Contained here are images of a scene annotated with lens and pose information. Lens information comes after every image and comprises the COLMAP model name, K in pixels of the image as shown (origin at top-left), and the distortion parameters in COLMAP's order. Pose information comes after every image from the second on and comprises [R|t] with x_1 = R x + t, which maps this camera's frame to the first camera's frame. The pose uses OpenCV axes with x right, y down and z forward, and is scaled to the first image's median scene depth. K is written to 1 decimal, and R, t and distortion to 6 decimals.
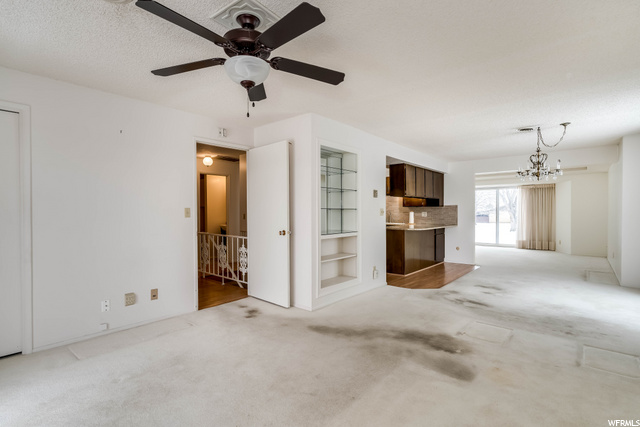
lens RADIAL K [[311.3, 0, 316.6], [0, 311.3, 215.1], [0, 0, 1]] dist [-0.002067, 0.000226]
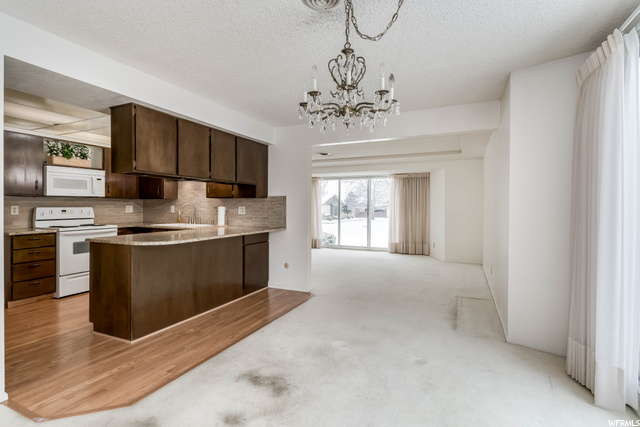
lens RADIAL K [[311.3, 0, 320.8], [0, 311.3, 209.7], [0, 0, 1]] dist [-0.002067, 0.000226]
pose [[0.961062, 0.000689, 0.276333, 0.329421], [-0.000237, 0.999999, -0.001667, -0.003125], [-0.276334, 0.001537, 0.961061, 0.363122]]
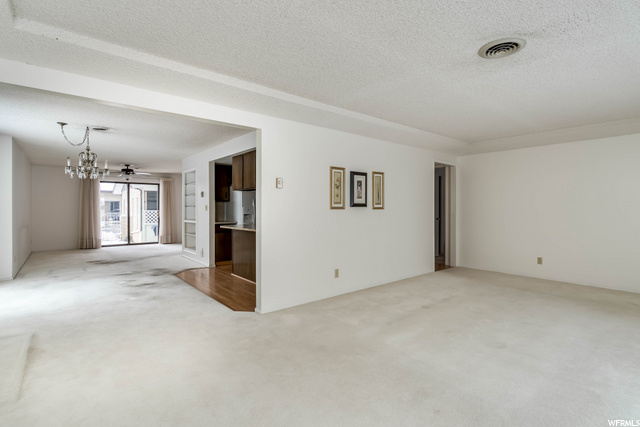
lens RADIAL K [[311.3, 0, 317.0], [0, 311.3, 210.6], [0, 0, 1]] dist [-0.002067, 0.000226]
pose [[-0.168782, 0.005556, -0.985638, 0.883222], [-0.009962, 0.999923, 0.007343, -0.008081], [0.985603, 0.011058, -0.168713, 1.059284]]
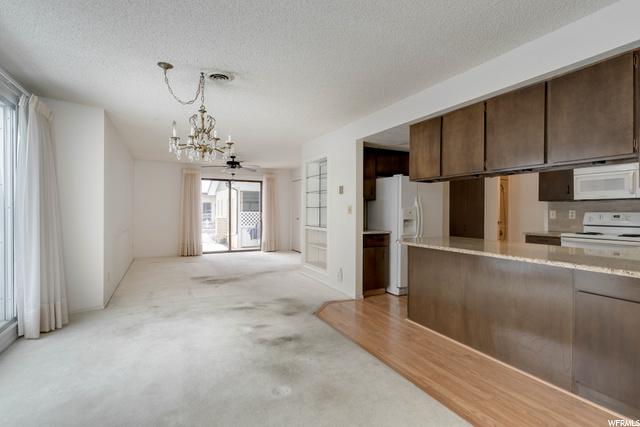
lens RADIAL K [[311.3, 0, 319.5], [0, 311.3, 212.1], [0, 0, 1]] dist [-0.002067, 0.000226]
pose [[-0.380882, 0.003369, -0.924618, 0.679146], [-0.013786, 0.999862, 0.009322, -0.006853], [0.924521, 0.016298, -0.380782, 0.822508]]
